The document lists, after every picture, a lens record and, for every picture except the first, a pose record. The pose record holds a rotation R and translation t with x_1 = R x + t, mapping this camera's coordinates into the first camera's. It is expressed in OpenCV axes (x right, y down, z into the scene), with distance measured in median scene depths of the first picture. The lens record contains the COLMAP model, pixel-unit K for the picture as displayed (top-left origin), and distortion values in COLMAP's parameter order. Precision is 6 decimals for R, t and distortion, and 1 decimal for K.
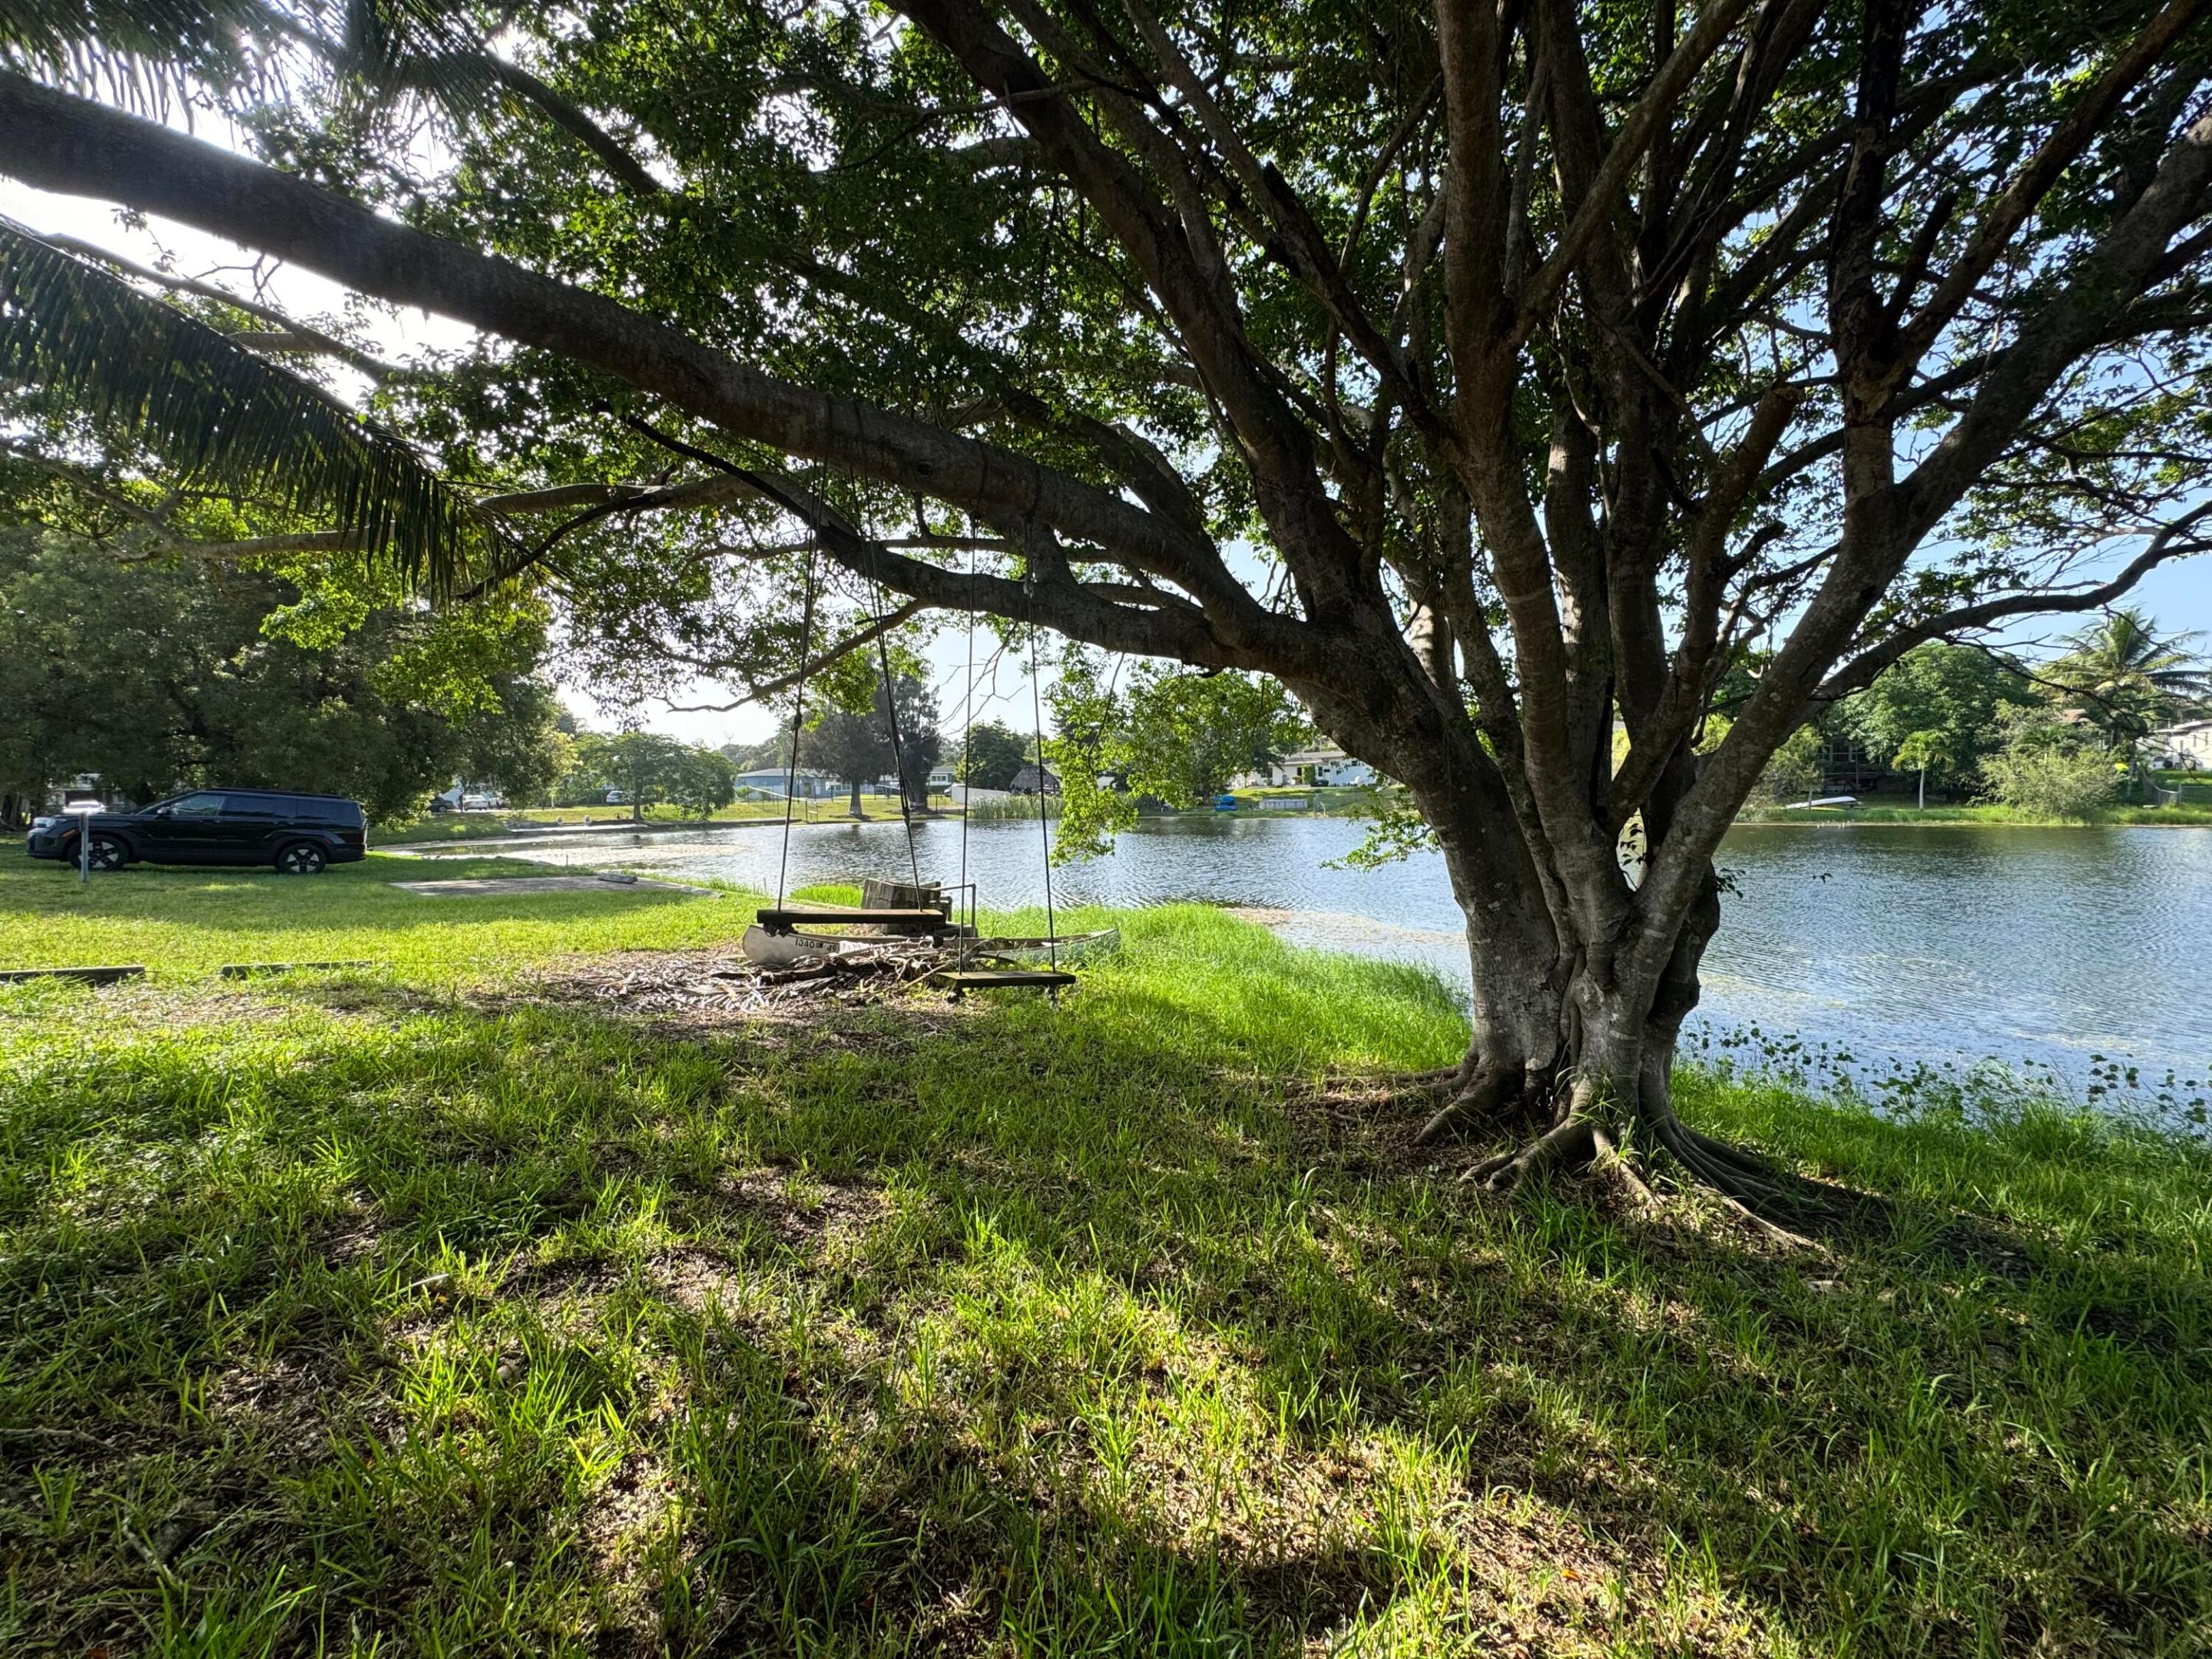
lens RADIAL K [[879.5, 0, 1111.1], [0, 879.5, 828.1], [0, 0, 1]] dist [-0.005836, 0.001266]
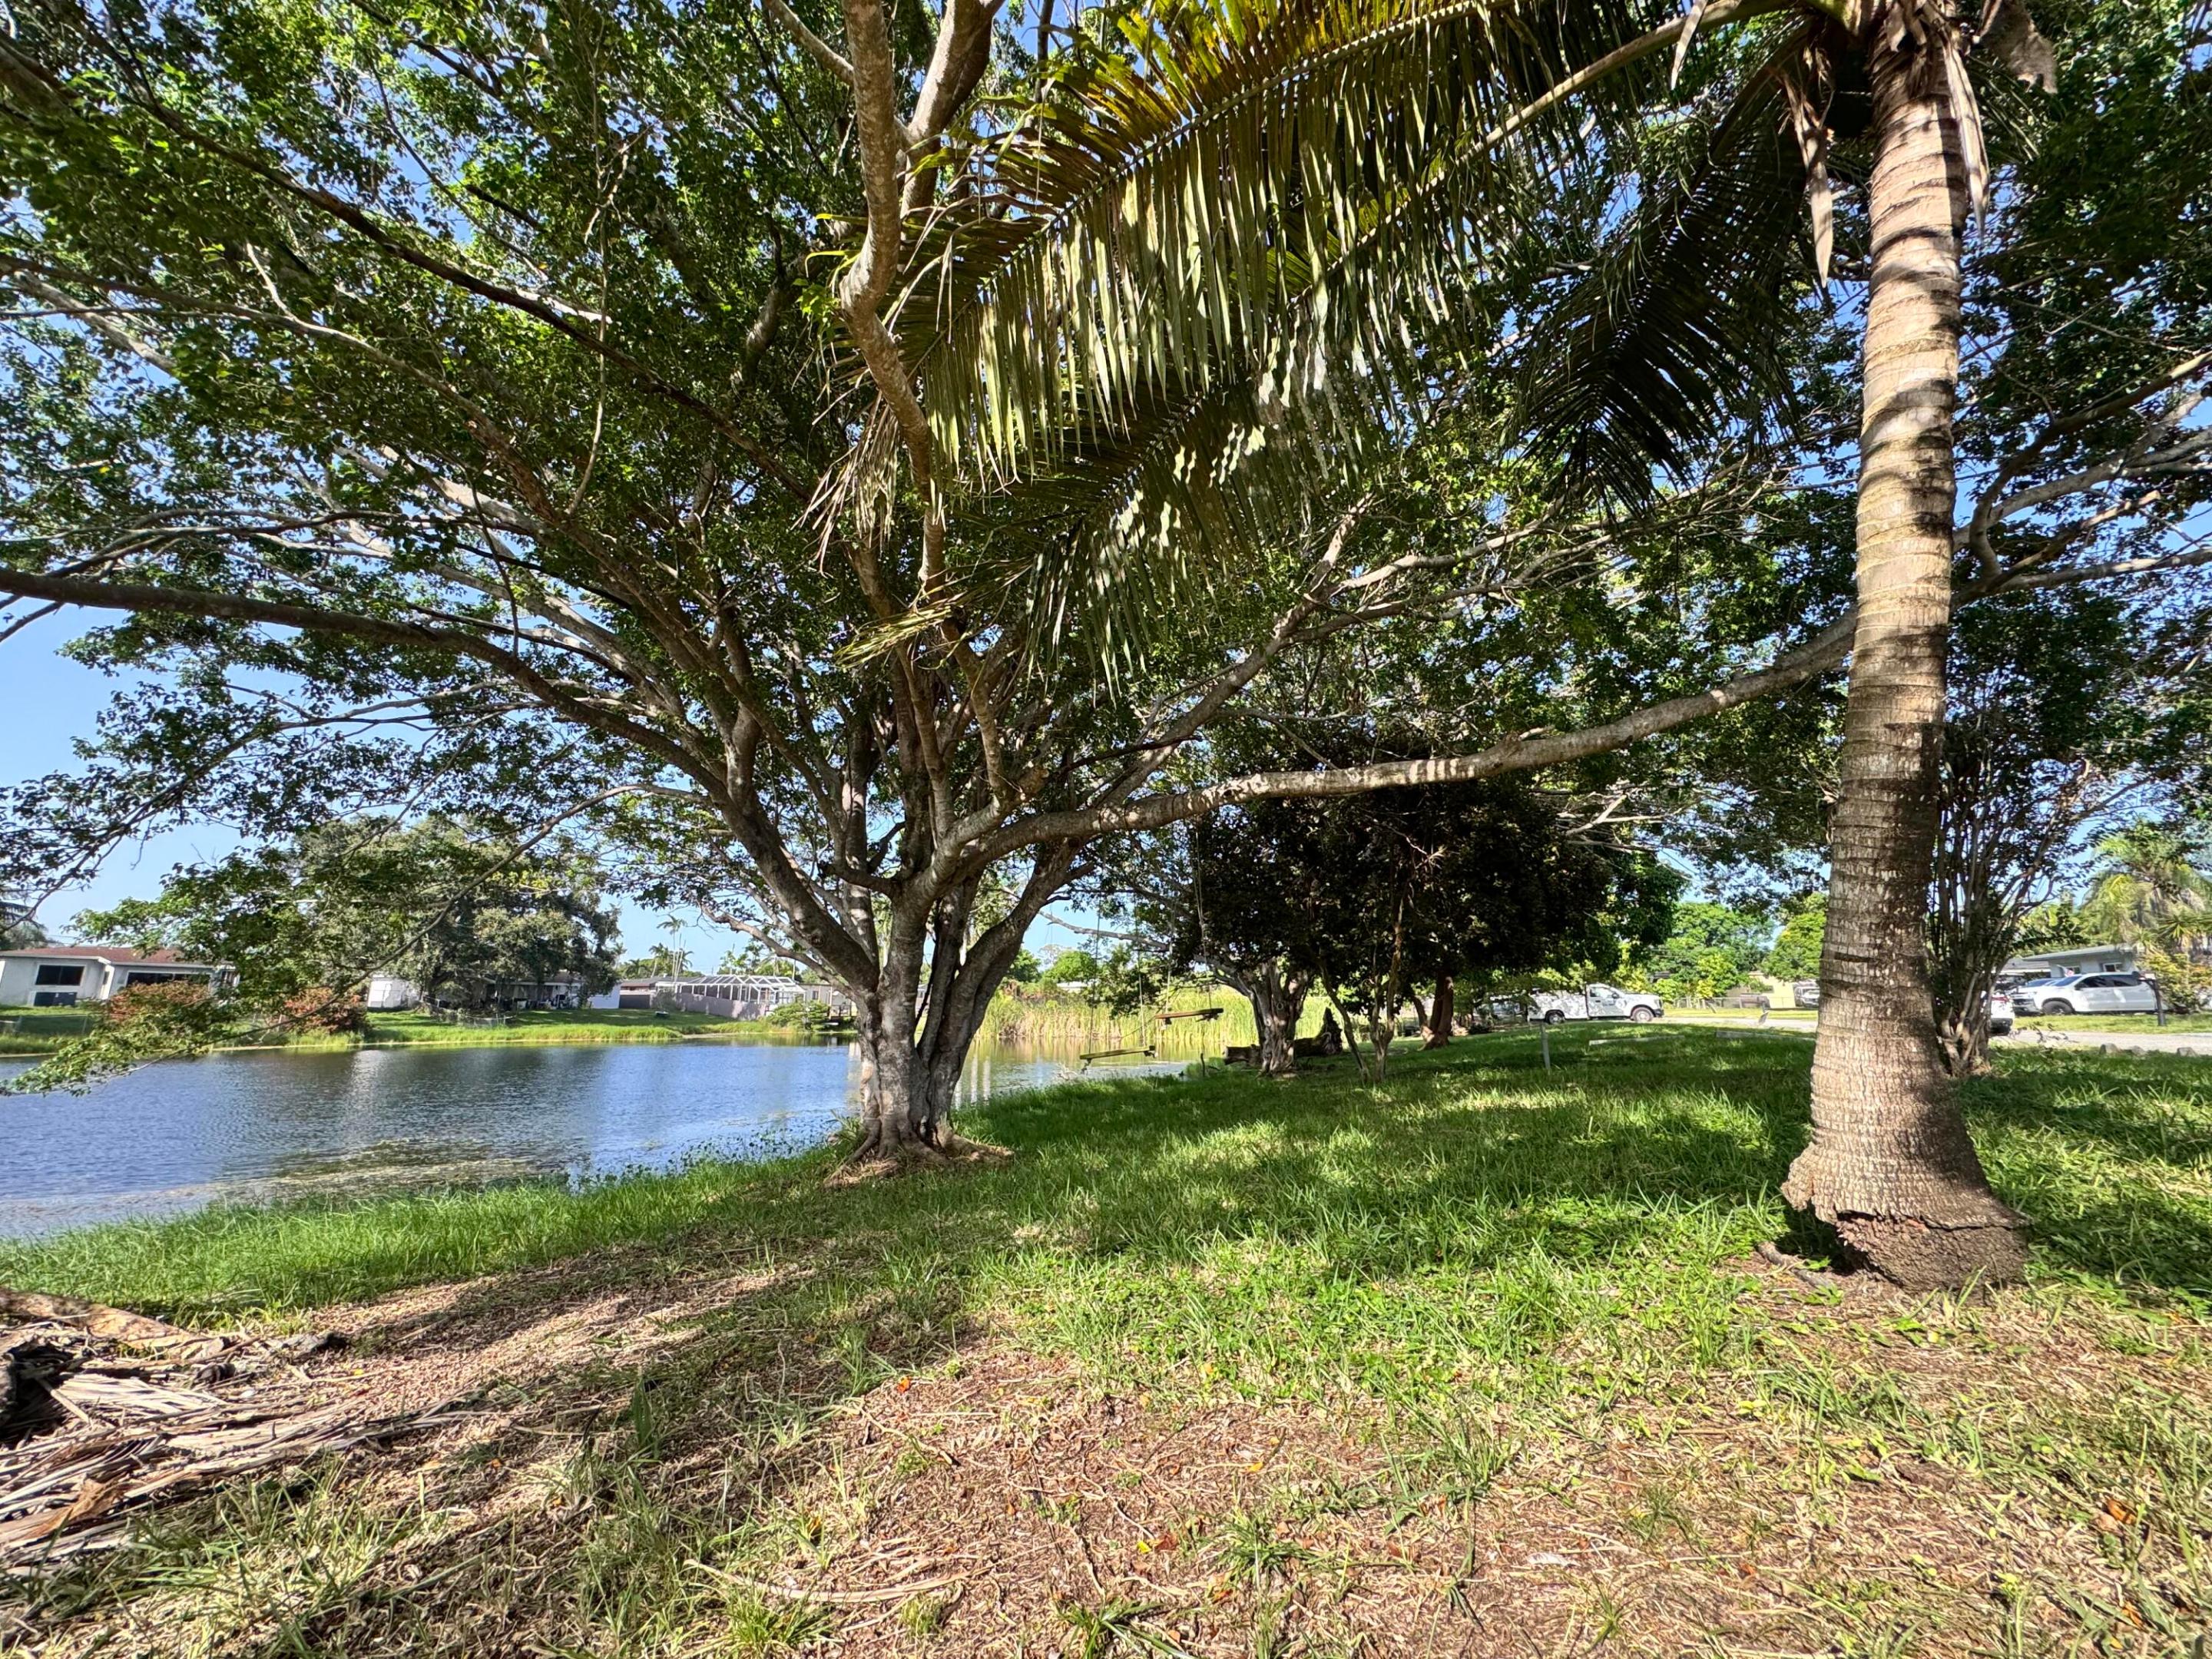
lens RADIAL K [[879.5, 0, 1105.5], [0, 879.5, 845.7], [0, 0, 1]] dist [-0.005836, 0.001266]
pose [[-0.323455, 0.192875, 0.926378, -0.441192], [0.045510, 0.981044, -0.188366, 0.017309], [-0.945148, -0.018768, -0.326102, 0.361141]]
